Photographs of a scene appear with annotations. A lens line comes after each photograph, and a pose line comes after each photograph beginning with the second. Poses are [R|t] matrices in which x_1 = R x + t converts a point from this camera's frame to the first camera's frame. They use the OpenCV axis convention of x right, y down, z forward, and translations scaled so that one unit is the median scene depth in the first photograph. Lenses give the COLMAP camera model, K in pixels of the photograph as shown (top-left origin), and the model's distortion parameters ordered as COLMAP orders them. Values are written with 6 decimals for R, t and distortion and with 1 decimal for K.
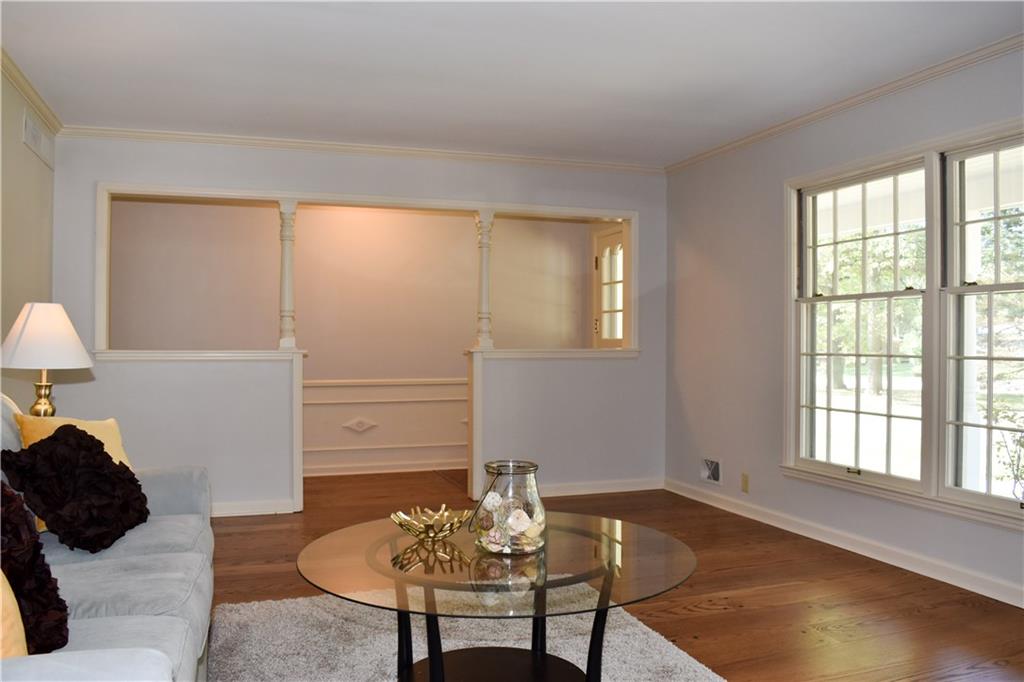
lens RADIAL K [[867.8, 0, 512.0], [0, 867.8, 341.0], [0, 0, 1]] dist [-0.009670, -0.008678]
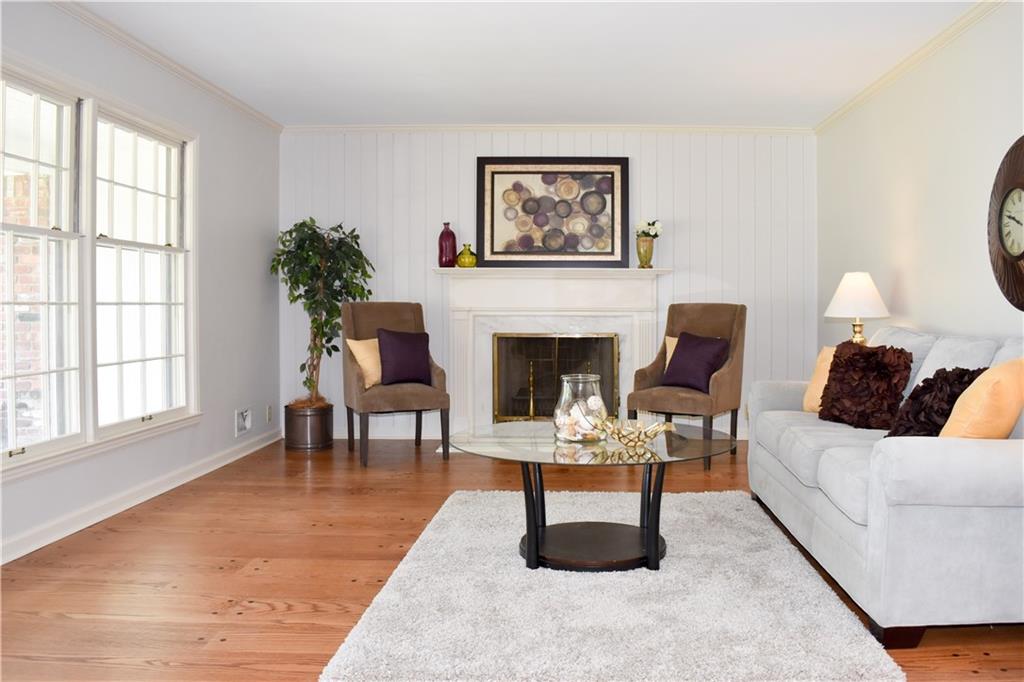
lens RADIAL K [[867.8, 0, 512.0], [0, 867.8, 341.0], [0, 0, 1]] dist [-0.009670, -0.008678]
pose [[-0.943478, -0.011259, 0.331243, -0.272024], [-0.010729, 0.999937, 0.003430, 0.049825], [-0.331261, -0.000317, -0.943539, 1.730950]]
